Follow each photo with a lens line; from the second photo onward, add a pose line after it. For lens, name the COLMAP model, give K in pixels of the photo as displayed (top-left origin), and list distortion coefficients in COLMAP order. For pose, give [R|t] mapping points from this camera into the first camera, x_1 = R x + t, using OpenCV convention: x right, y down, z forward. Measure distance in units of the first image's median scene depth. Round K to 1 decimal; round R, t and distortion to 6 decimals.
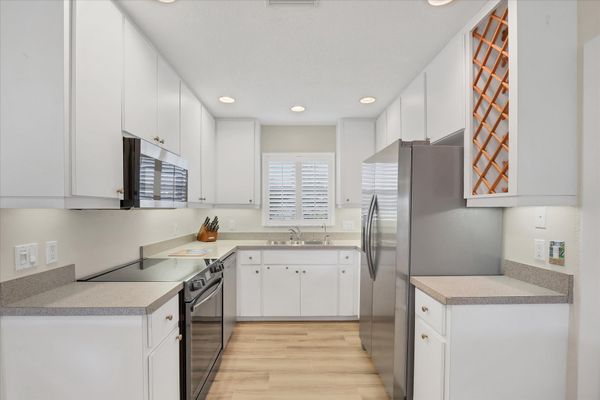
lens RADIAL K [[287.5, 0, 301.8], [0, 287.5, 215.9], [0, 0, 1]] dist [-0.002915, -0.000692]
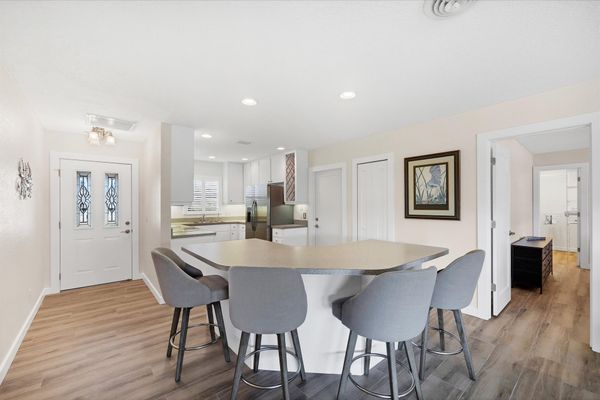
lens RADIAL K [[255.5, 0, 300.0], [0, 255.5, 200.0], [0, 0, 1]] dist [-0.001361, -0.000116]
pose [[0.789381, 0.011261, 0.613801, -1.053507], [0.014645, 0.999202, -0.037166, 0.028048], [-0.613729, 0.038327, 0.788586, -1.383370]]
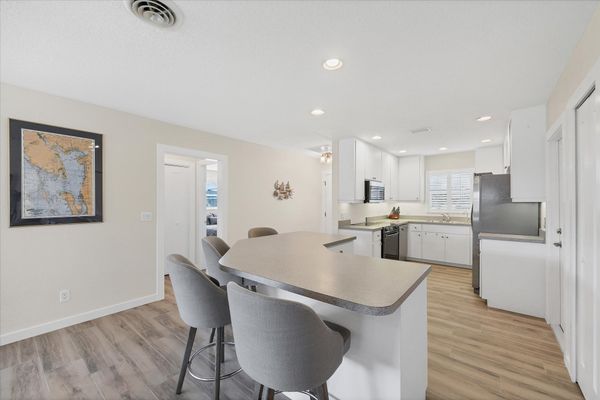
lens RADIAL K [[239.8, 0, 300.0], [0, 239.8, 200.0], [0, 0, 1]] dist [0.000090, 0.000101]
pose [[0.754992, -0.003500, -0.655725, 0.500235], [-0.016579, 0.999564, -0.024424, 0.018396], [0.655524, 0.029312, 0.754605, -1.265091]]
